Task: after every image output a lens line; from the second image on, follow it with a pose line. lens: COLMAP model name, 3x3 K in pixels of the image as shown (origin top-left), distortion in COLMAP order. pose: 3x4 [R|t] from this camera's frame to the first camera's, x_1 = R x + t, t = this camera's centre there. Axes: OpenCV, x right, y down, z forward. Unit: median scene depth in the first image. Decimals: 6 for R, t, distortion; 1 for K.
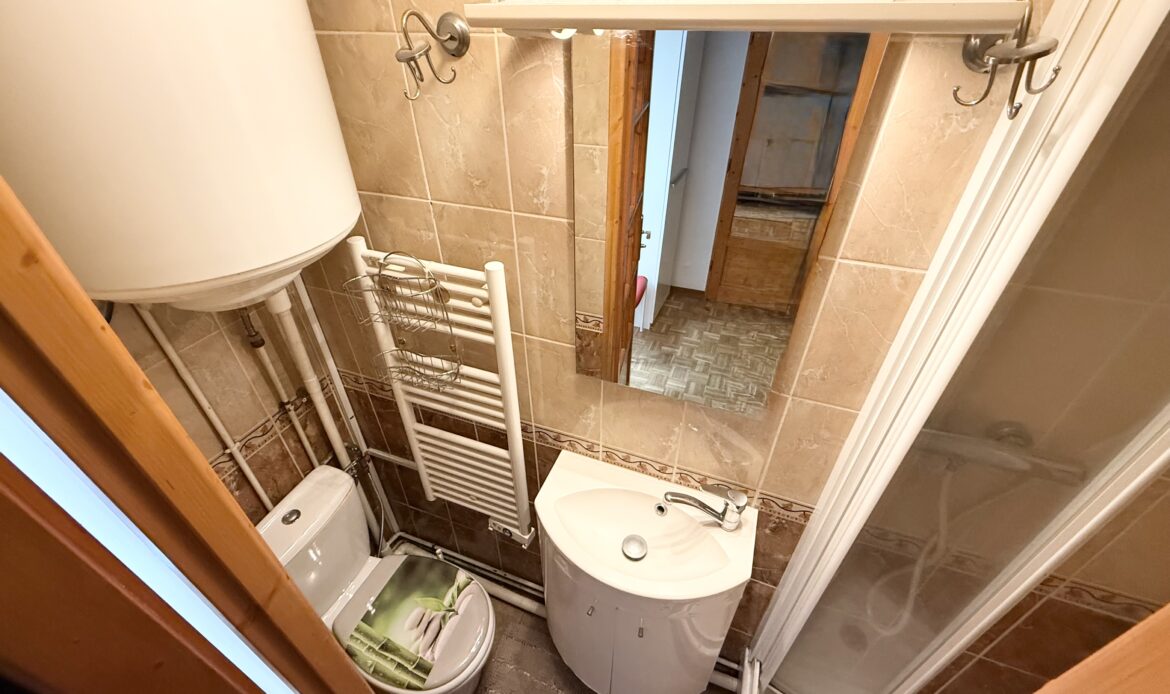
lens RADIAL K [[464.1, 0, 583.8], [0, 464.1, 343.7], [0, 0, 1]] dist [-0.000765, 0.000026]
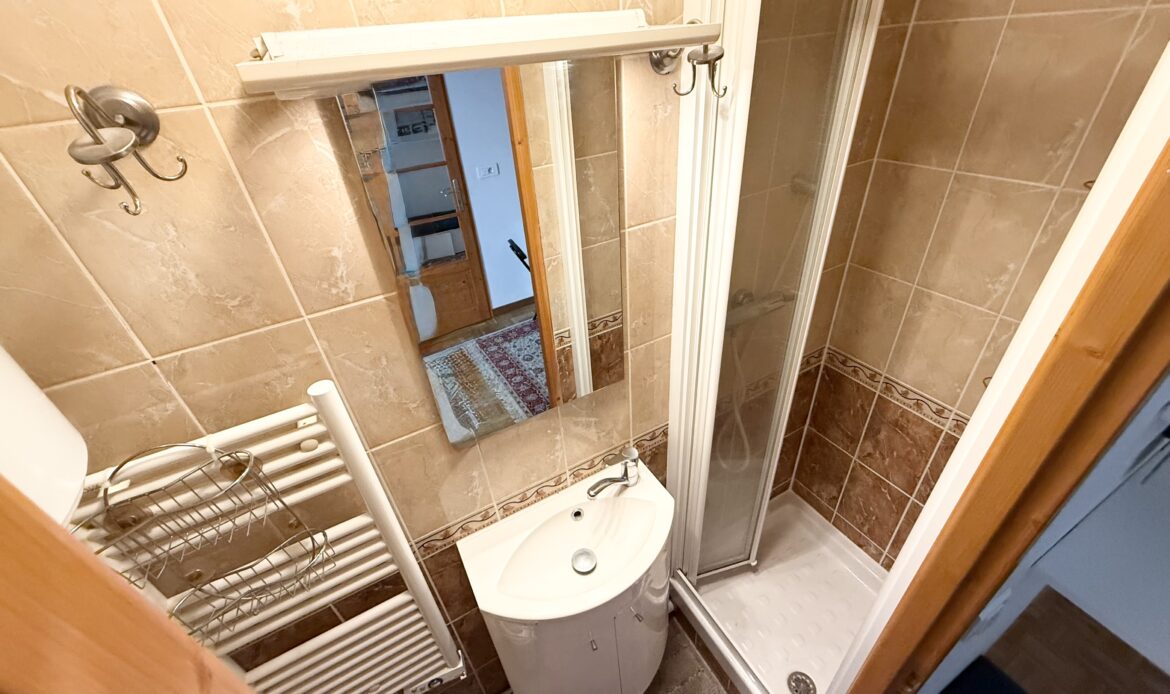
lens RADIAL K [[464.1, 0, 583.1], [0, 464.1, 348.4], [0, 0, 1]] dist [-0.000765, 0.000026]
pose [[0.635946, -0.465700, 0.615383, -0.319773], [0.506816, 0.853371, 0.122049, -0.085022], [-0.581988, 0.234270, 0.778722, 0.114810]]
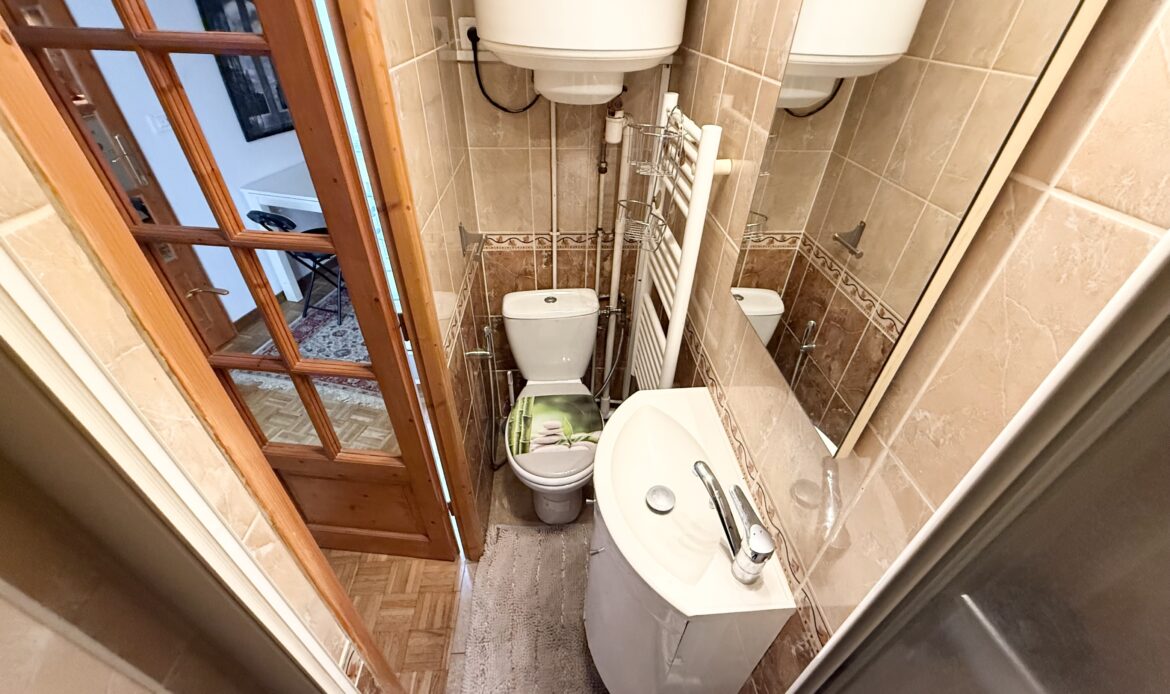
lens RADIAL K [[464.1, 0, 581.0], [0, 464.1, 342.2], [0, 0, 1]] dist [-0.000765, 0.000026]
pose [[0.430930, 0.555908, -0.710821, 0.537384], [-0.546727, 0.787518, 0.284440, 0.046912], [0.717906, 0.266051, 0.643294, 0.279558]]
